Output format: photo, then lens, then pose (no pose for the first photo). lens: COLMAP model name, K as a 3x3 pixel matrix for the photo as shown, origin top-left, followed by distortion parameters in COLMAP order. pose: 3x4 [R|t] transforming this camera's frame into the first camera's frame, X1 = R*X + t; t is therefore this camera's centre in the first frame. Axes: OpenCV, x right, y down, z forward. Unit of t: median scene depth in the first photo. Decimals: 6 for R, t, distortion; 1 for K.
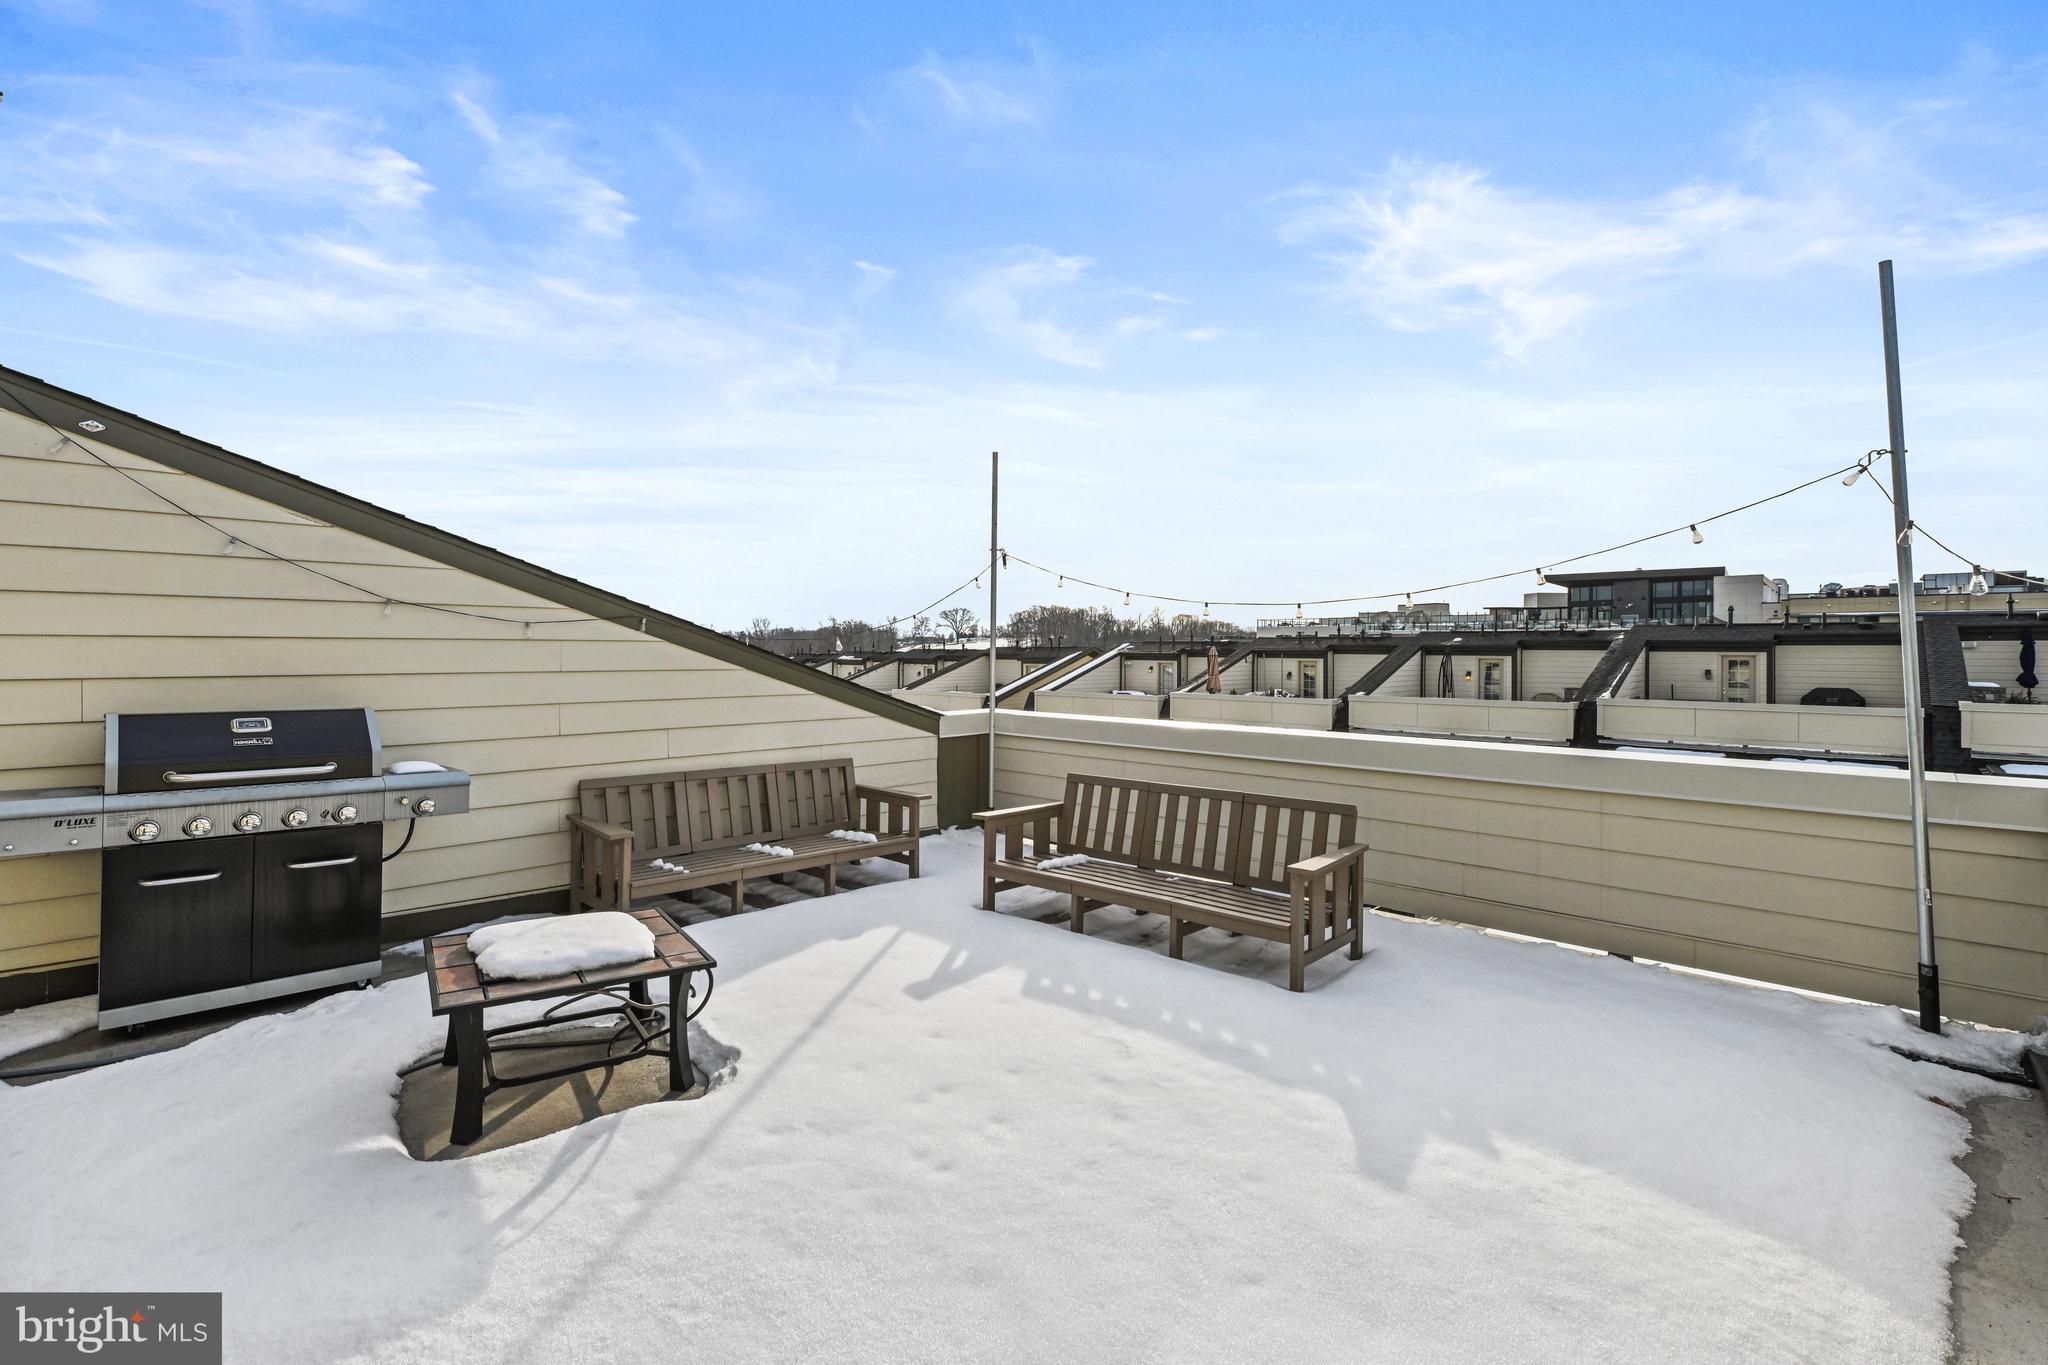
lens RADIAL K [[905.1, 0, 1026.3], [0, 905.1, 678.3], [0, 0, 1]] dist [-0.002748, -0.002780]
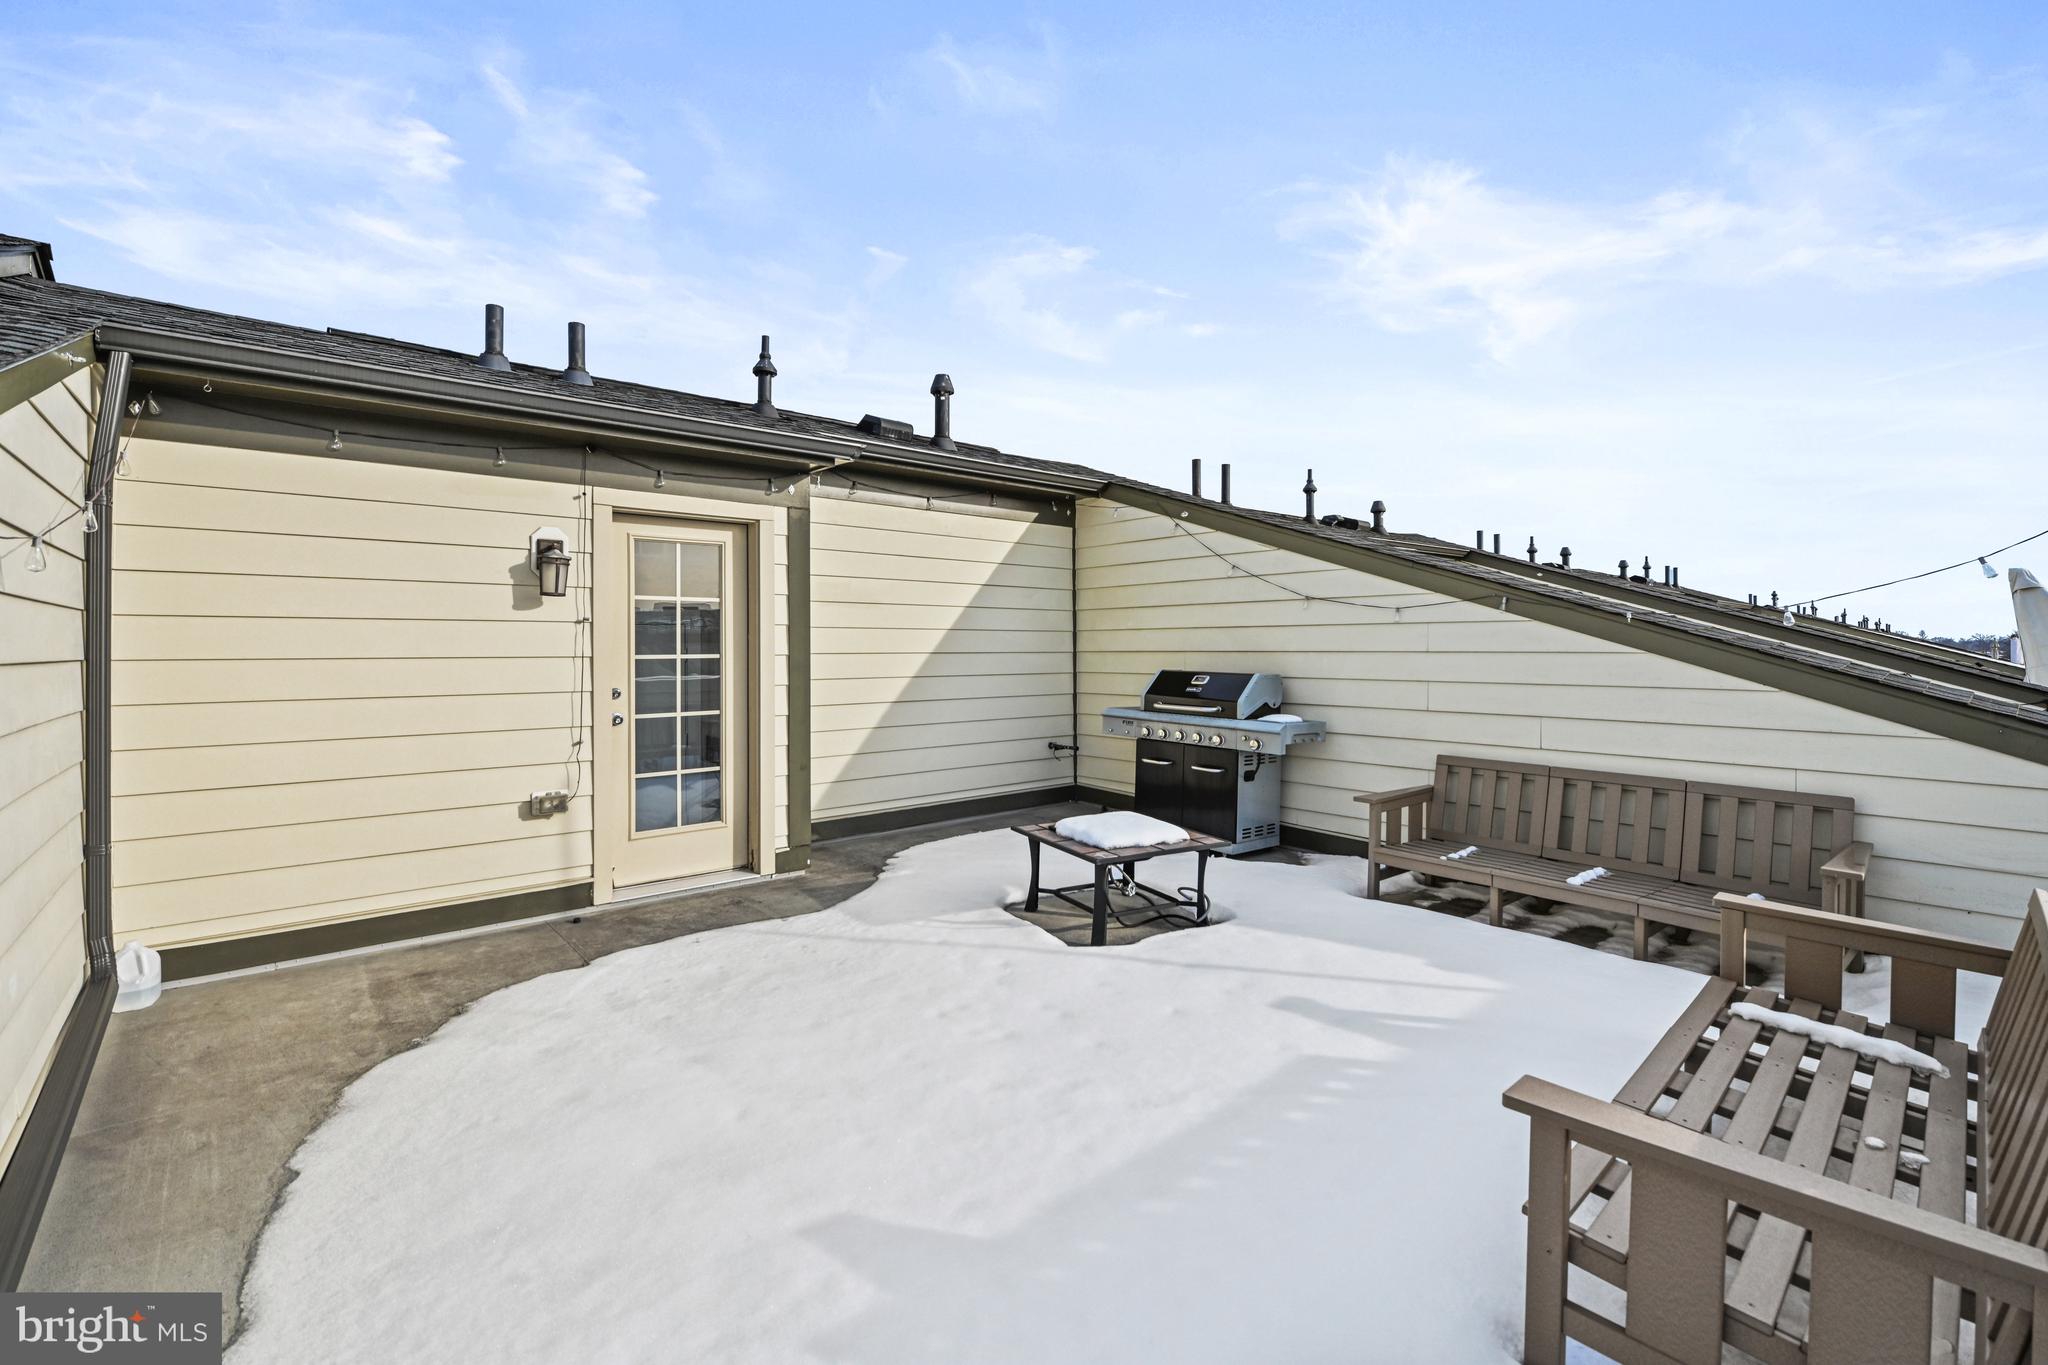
lens RADIAL K [[905.1, 0, 1026.0], [0, 905.1, 671.2], [0, 0, 1]] dist [-0.002748, -0.002780]
pose [[-0.109278, 0.022866, -0.993748, 0.854881], [-0.027779, 0.999275, 0.026048, 0.002009], [0.993623, 0.030451, -0.108564, 0.893203]]
